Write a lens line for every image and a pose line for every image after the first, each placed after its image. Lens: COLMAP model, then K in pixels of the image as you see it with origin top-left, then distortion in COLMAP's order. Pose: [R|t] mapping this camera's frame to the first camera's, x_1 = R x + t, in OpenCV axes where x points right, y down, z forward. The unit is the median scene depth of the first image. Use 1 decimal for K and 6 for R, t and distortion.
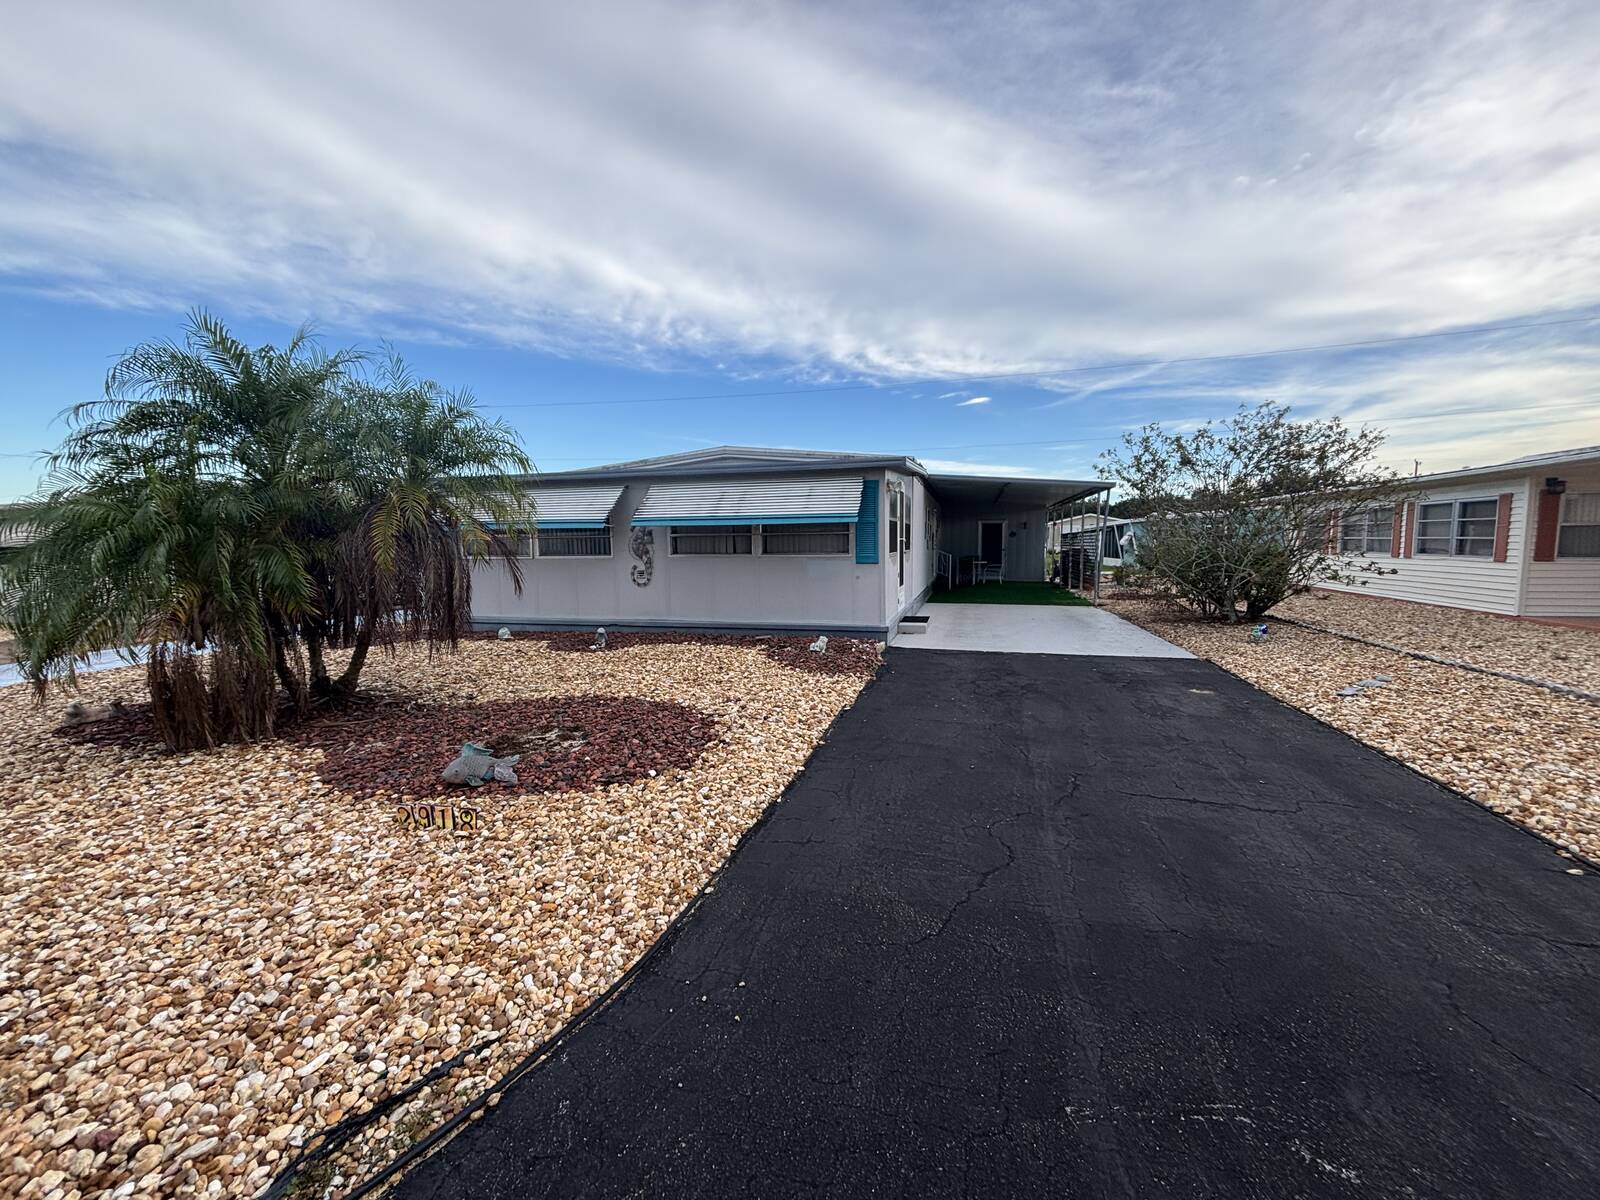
lens RADIAL K [[643.4, 0, 794.6], [0, 643.4, 593.6], [0, 0, 1]] dist [0.000803, -0.000482]
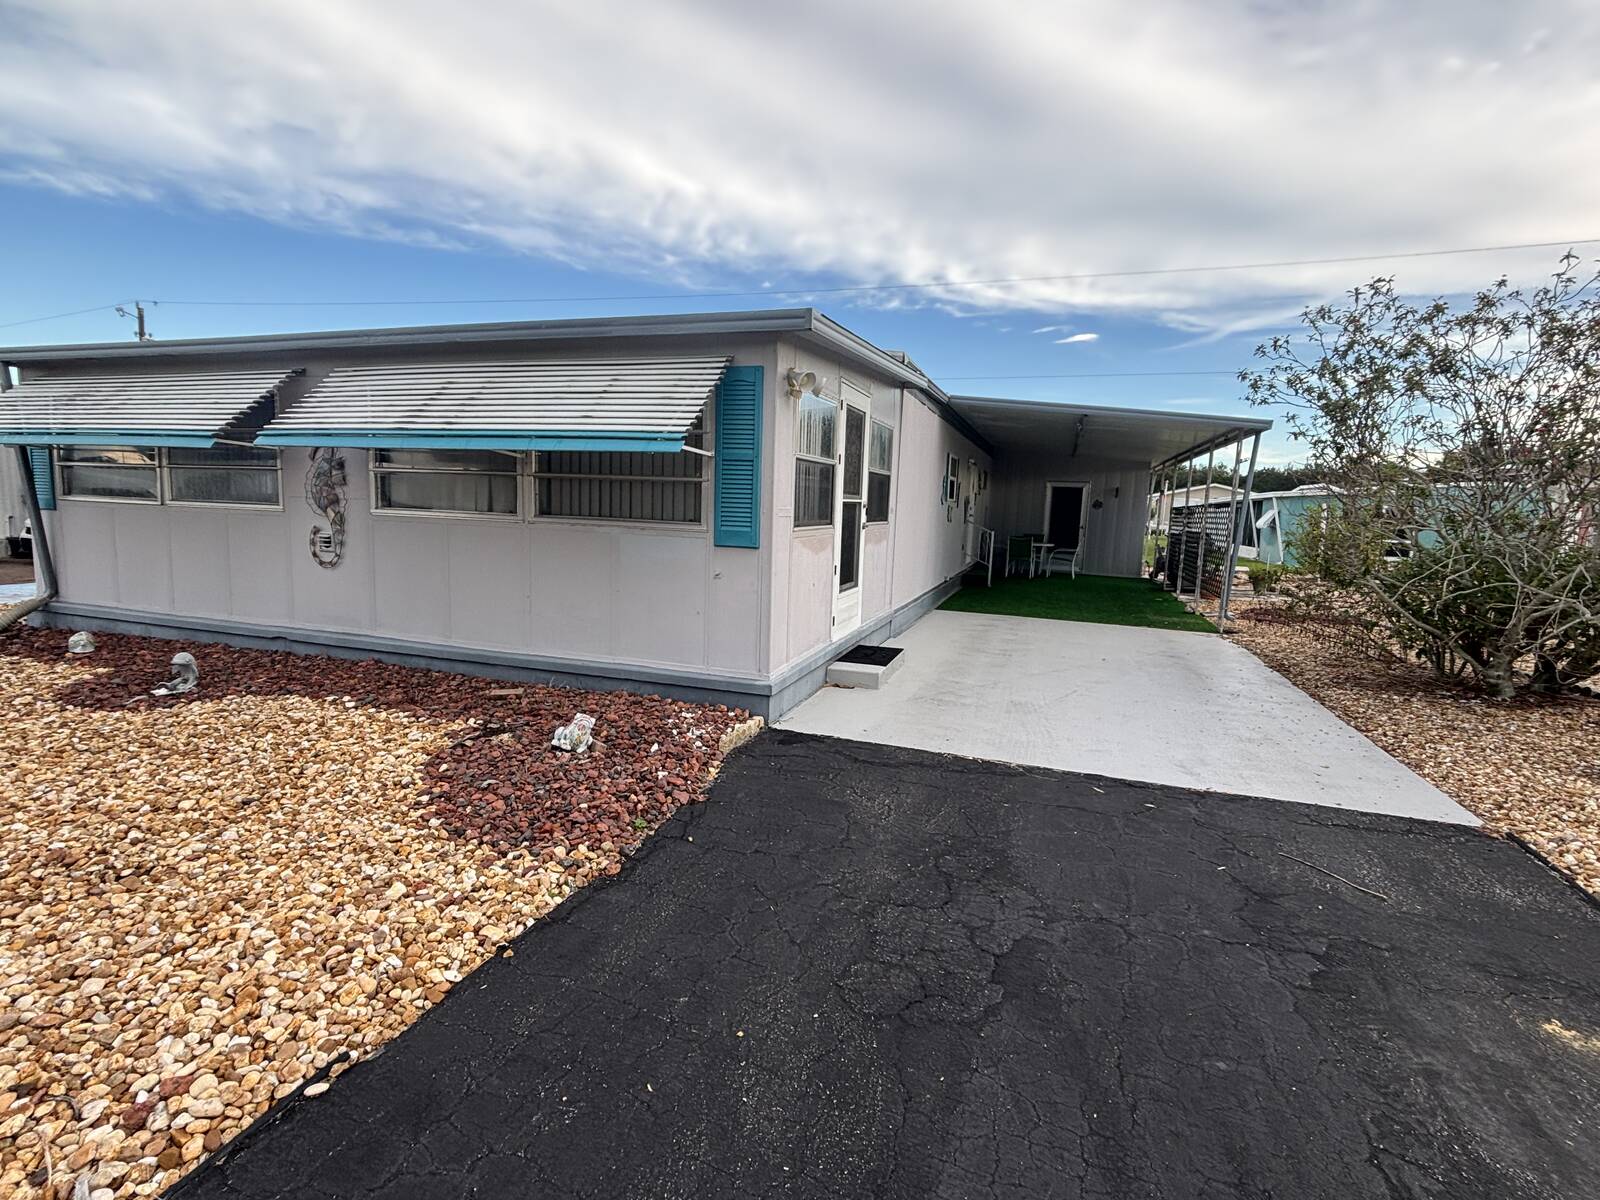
lens RADIAL K [[746.9, 0, 797.7], [0, 746.9, 602.9], [0, 0, 1]] dist [-0.001808, 0.002199]
pose [[0.996133, 0.056973, -0.066883, 0.109480], [-0.053273, 0.997017, 0.055856, -0.021744], [0.069865, -0.052077, 0.996196, 0.253969]]
